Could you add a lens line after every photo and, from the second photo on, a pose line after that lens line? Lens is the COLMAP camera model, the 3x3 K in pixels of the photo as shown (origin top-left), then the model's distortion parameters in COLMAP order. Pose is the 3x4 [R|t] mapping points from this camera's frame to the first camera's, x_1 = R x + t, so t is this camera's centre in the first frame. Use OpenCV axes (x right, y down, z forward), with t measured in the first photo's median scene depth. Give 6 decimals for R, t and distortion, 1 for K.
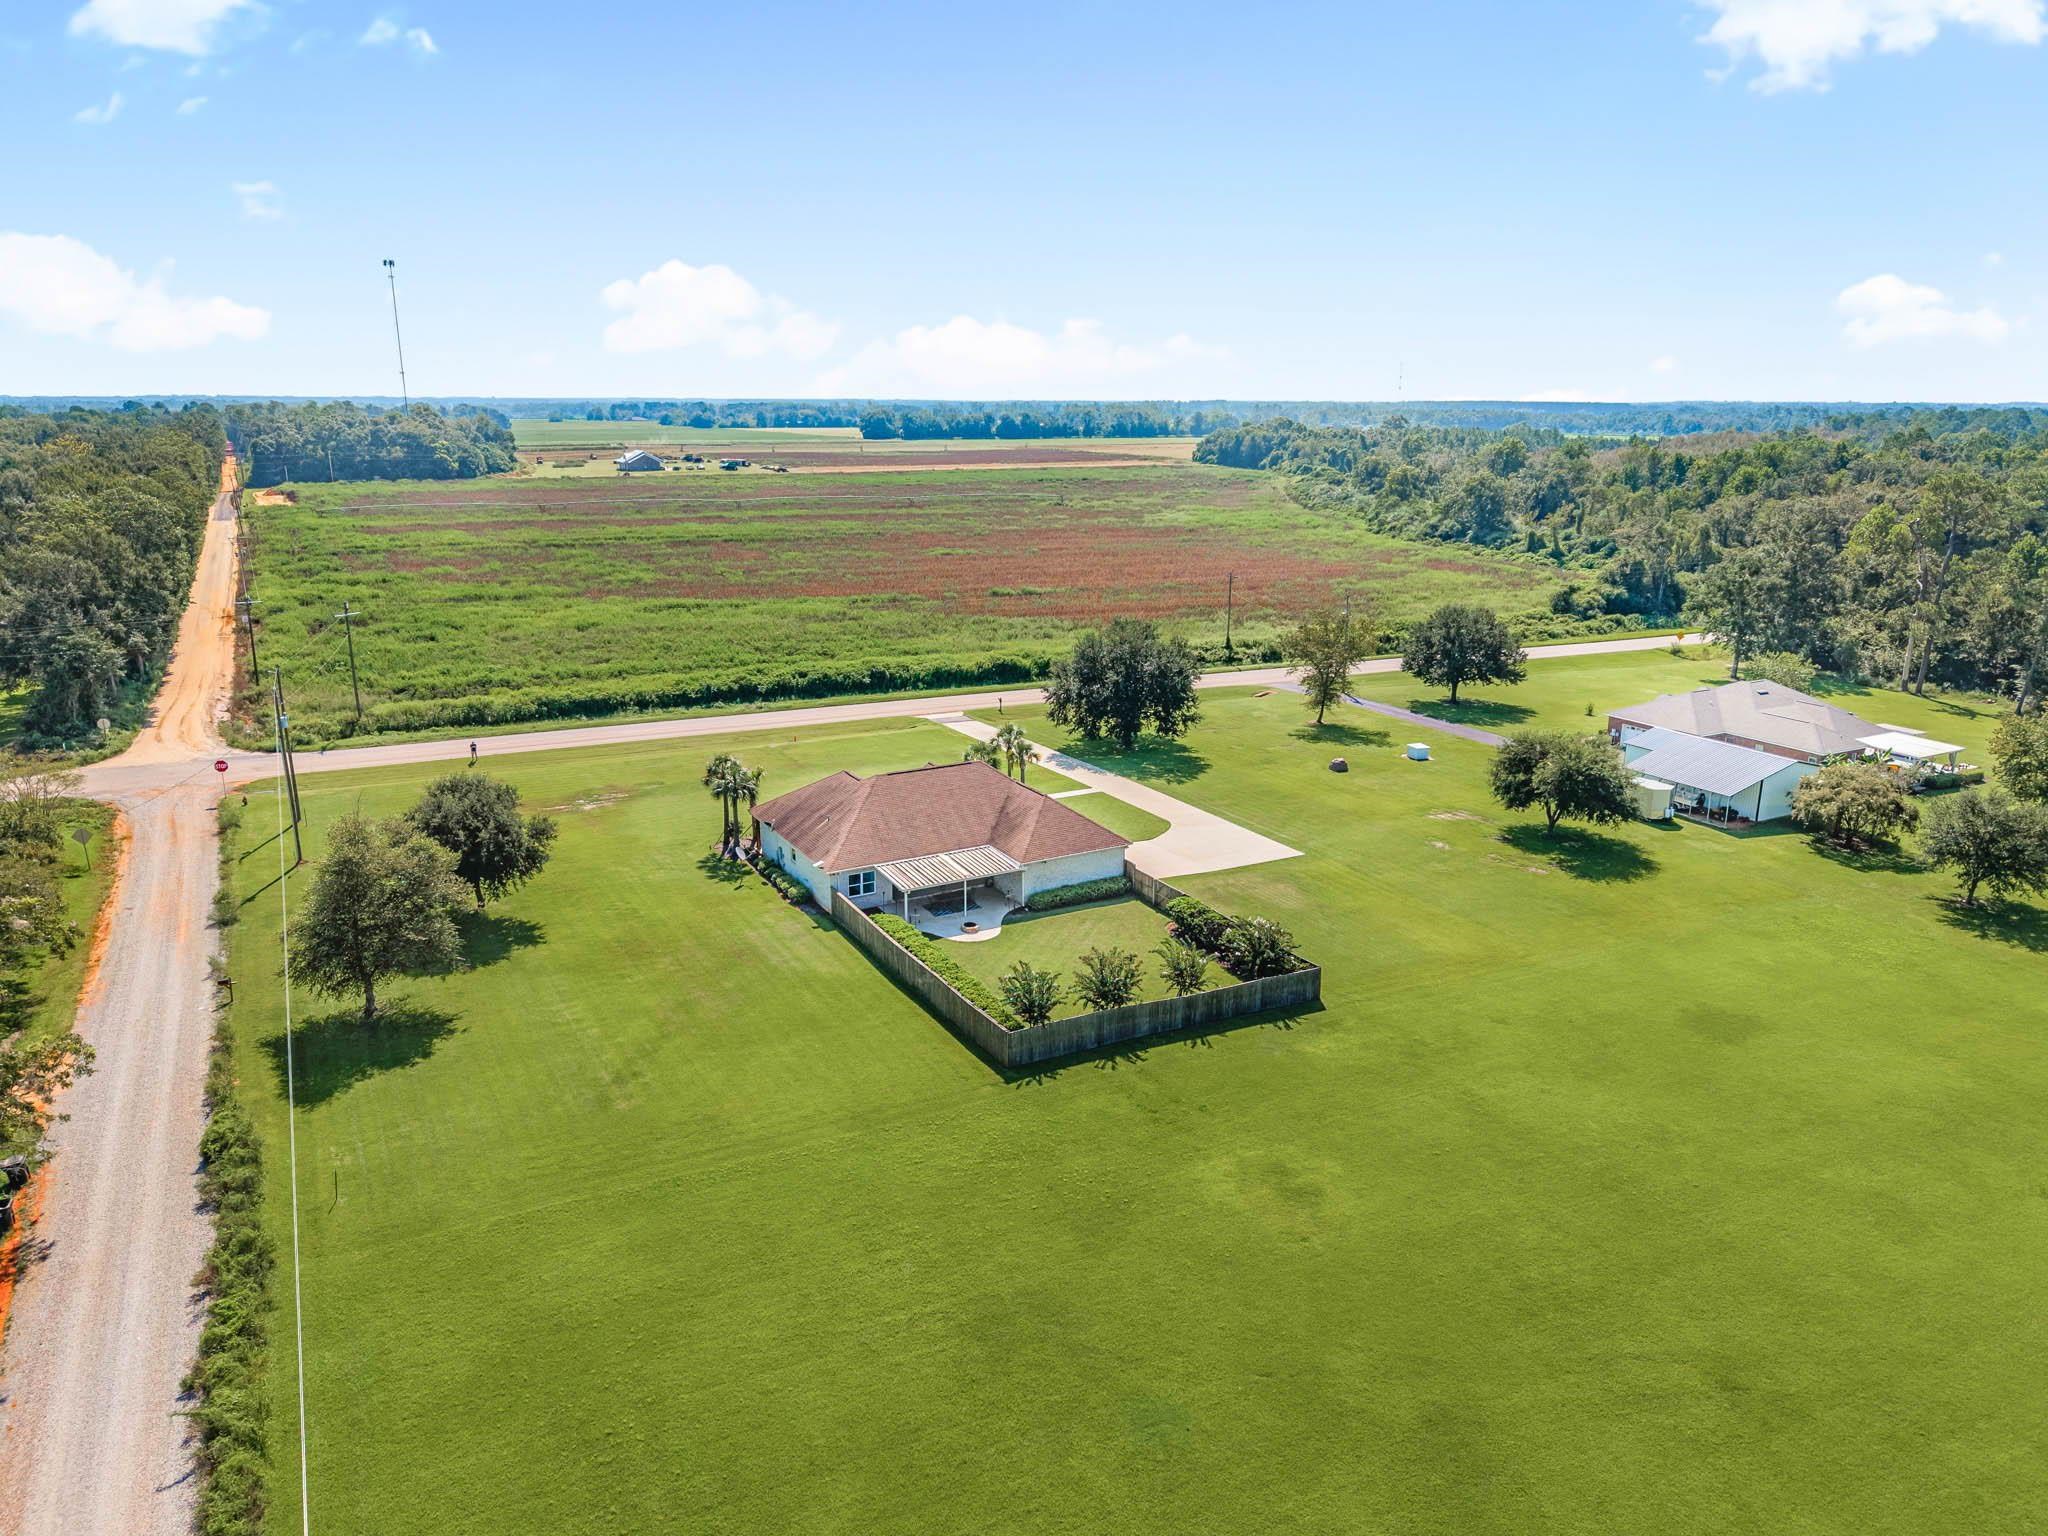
lens RADIAL K [[1370.5, 0, 1024.0], [0, 1370.5, 768.0], [0, 0, 1]] dist [0.019701, -0.017083]
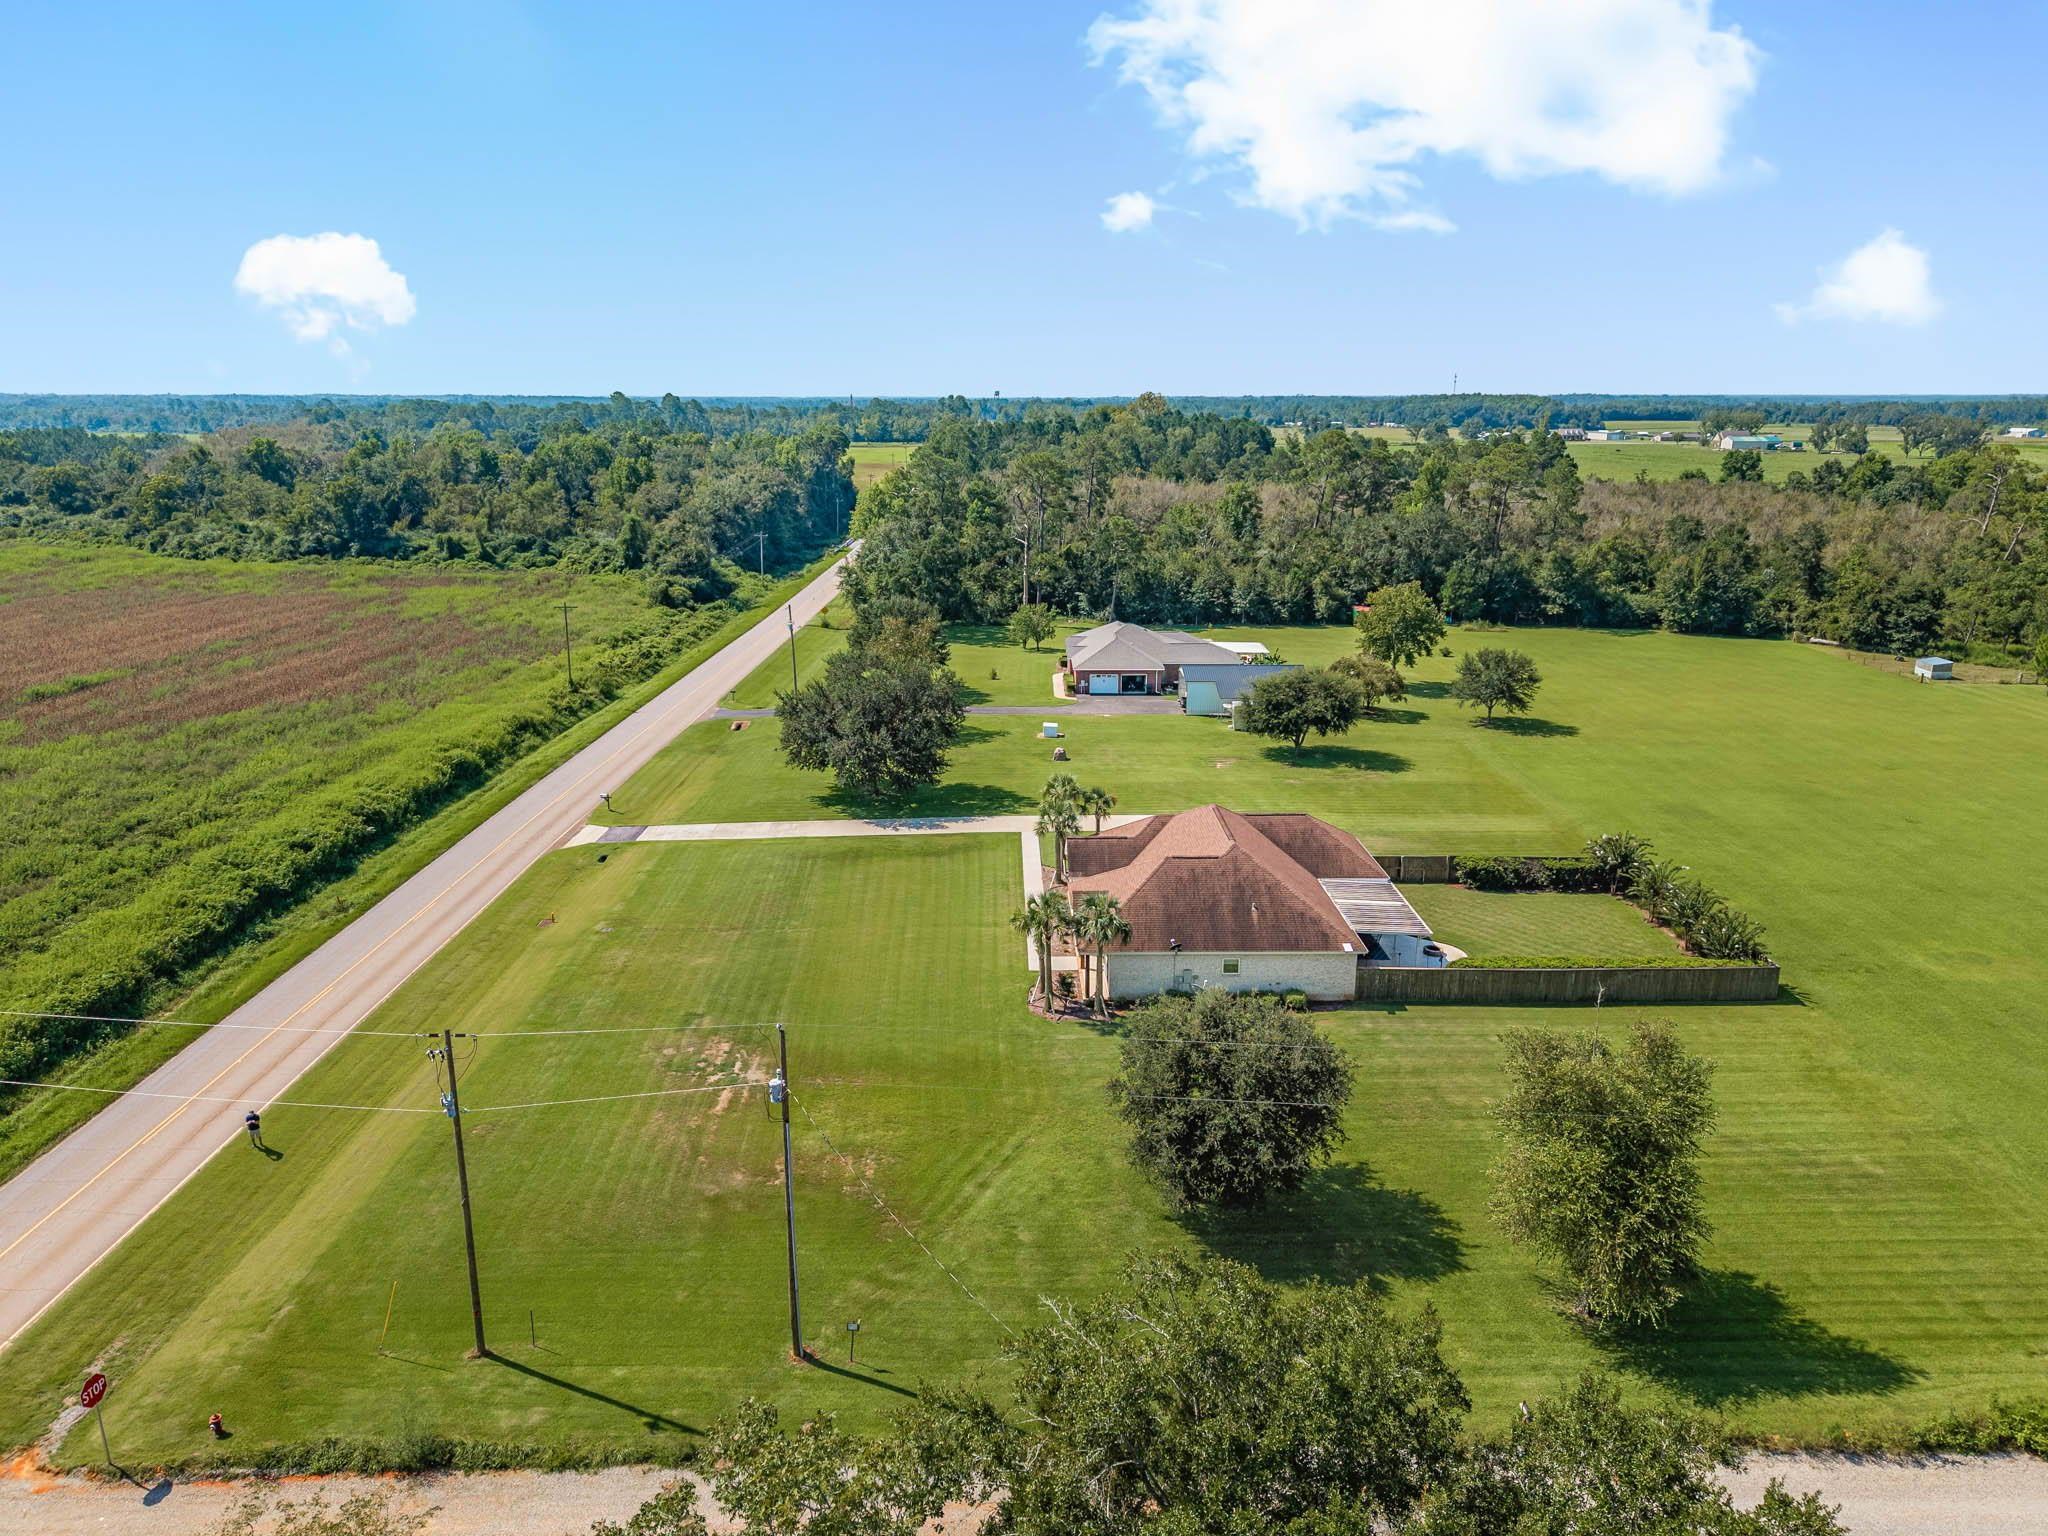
lens RADIAL K [[1370.5, 0, 1024.0], [0, 1370.5, 768.0], [0, 0, 1]] dist [0.019701, -0.017083]
pose [[0.468424, -0.232309, 0.852415, -0.952910], [0.228285, 0.963874, 0.137236, -0.200298], [-0.853502, 0.130309, 0.504534, 0.730287]]
